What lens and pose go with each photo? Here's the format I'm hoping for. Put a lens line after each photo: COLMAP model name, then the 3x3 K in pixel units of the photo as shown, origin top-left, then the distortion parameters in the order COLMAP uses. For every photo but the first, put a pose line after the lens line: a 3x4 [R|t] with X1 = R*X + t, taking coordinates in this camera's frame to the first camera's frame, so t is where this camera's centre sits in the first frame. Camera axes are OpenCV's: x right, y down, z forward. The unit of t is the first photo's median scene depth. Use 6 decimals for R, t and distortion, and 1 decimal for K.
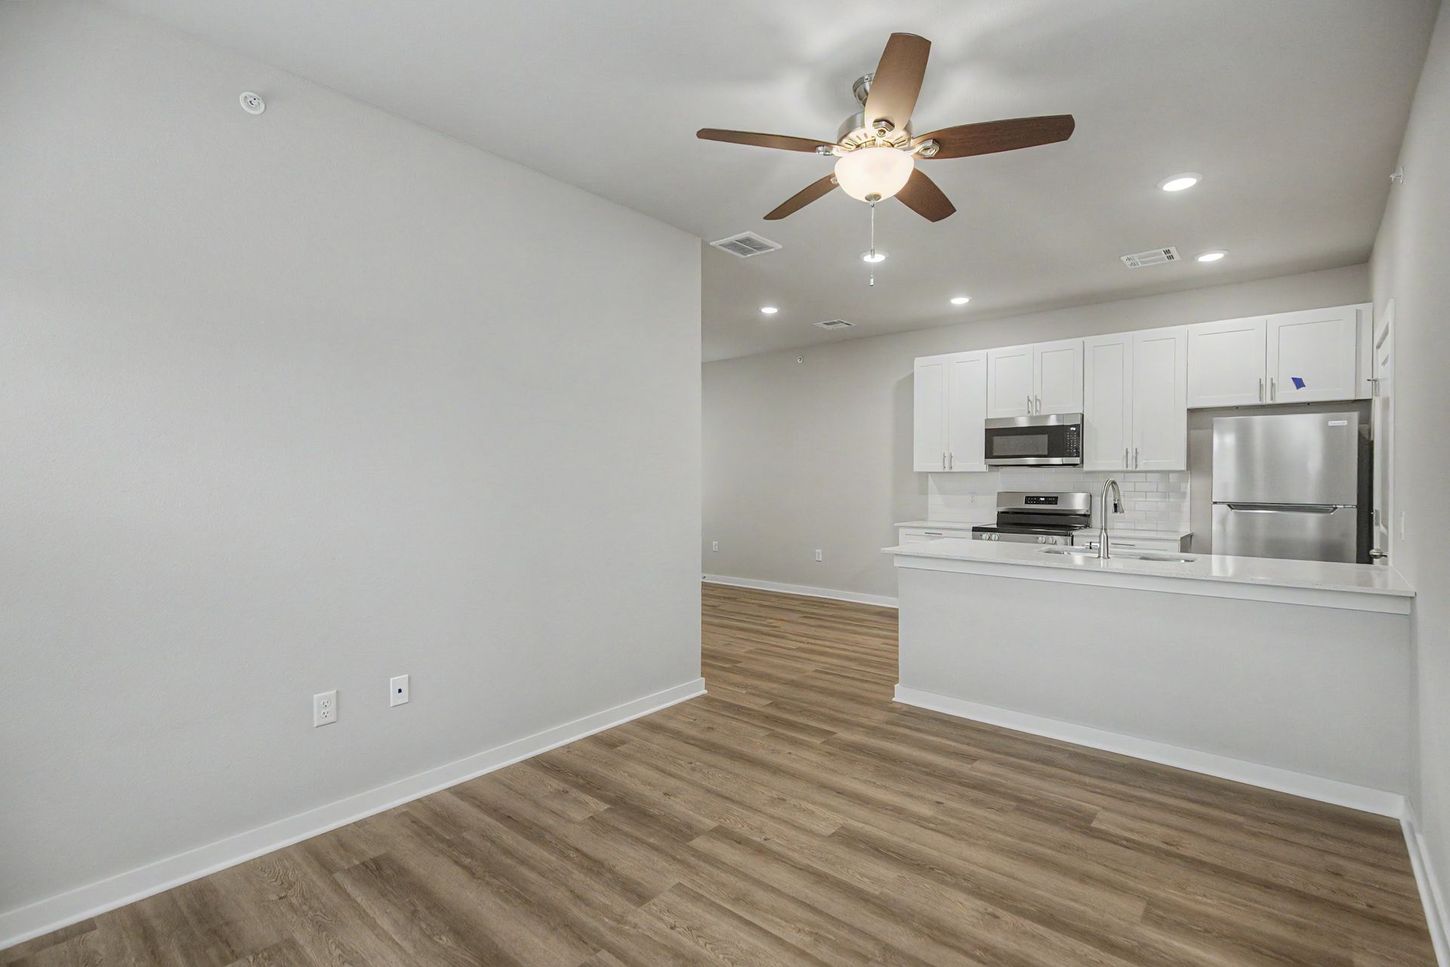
lens RADIAL K [[674.6, 0, 742.9], [0, 674.6, 487.8], [0, 0, 1]] dist [0.000780, -0.000047]
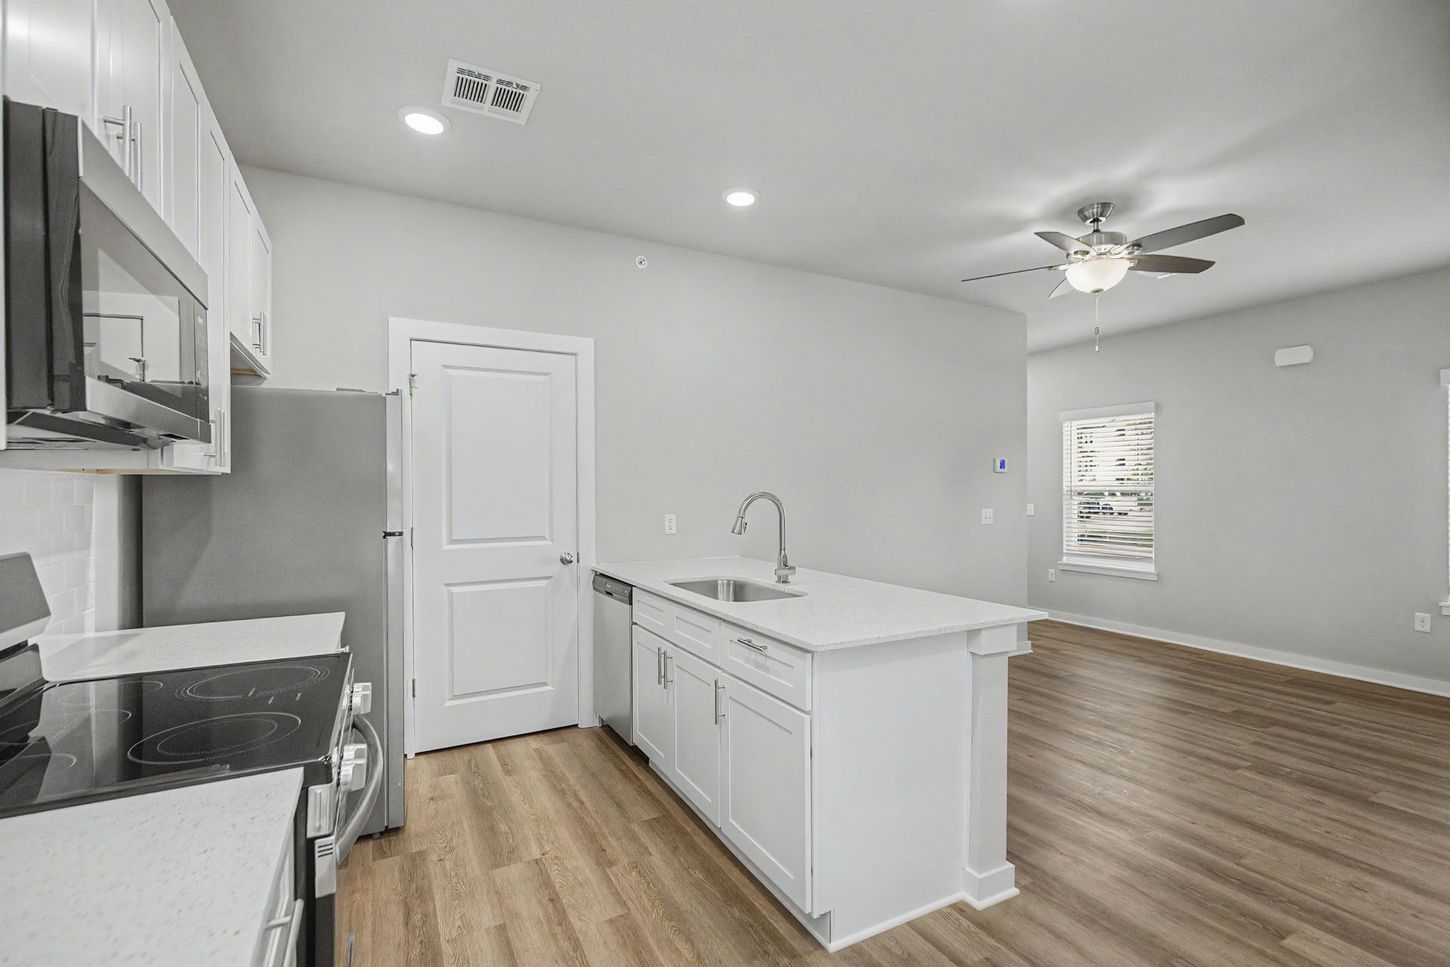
lens RADIAL K [[659.5, 0, 732.6], [0, 659.5, 491.9], [0, 0, 1]] dist [0.001305, -0.000051]
pose [[-0.928080, -0.004946, 0.372348, 0.266206], [0.003374, 0.999759, 0.021691, -0.031878], [-0.372366, 0.021387, -0.927840, 1.757822]]
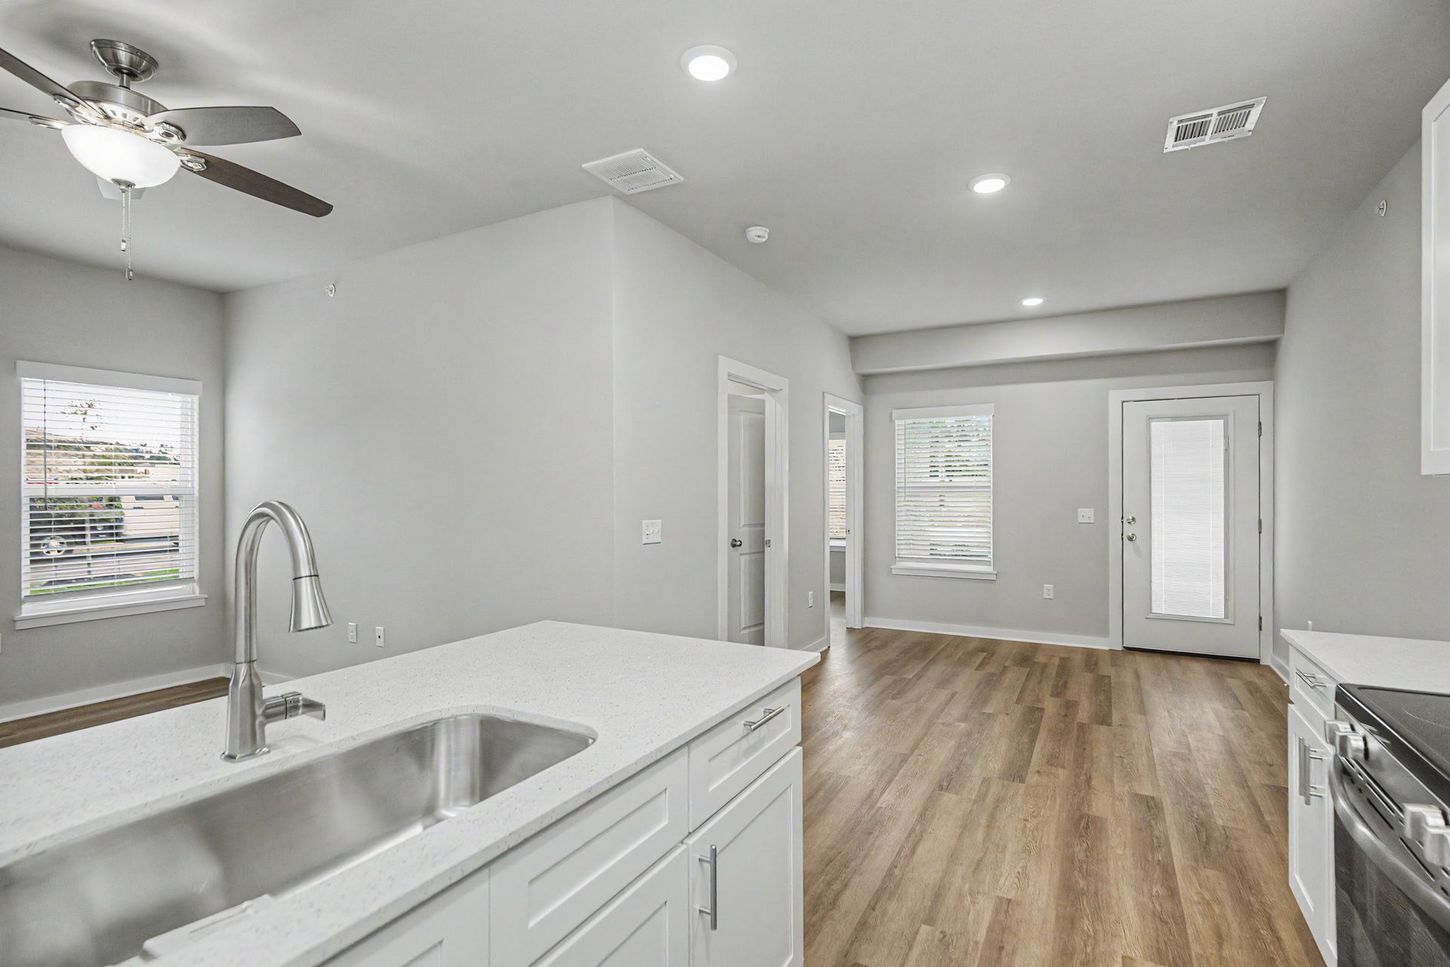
lens RADIAL K [[674.6, 0, 742.9], [0, 674.6, 487.8], [0, 0, 1]] dist [0.000780, -0.000047]
pose [[0.202867, -0.006479, -0.979185, 0.863260], [-0.016789, 0.999808, -0.010094, -0.021055], [0.979062, 0.018488, 0.202720, 1.119530]]
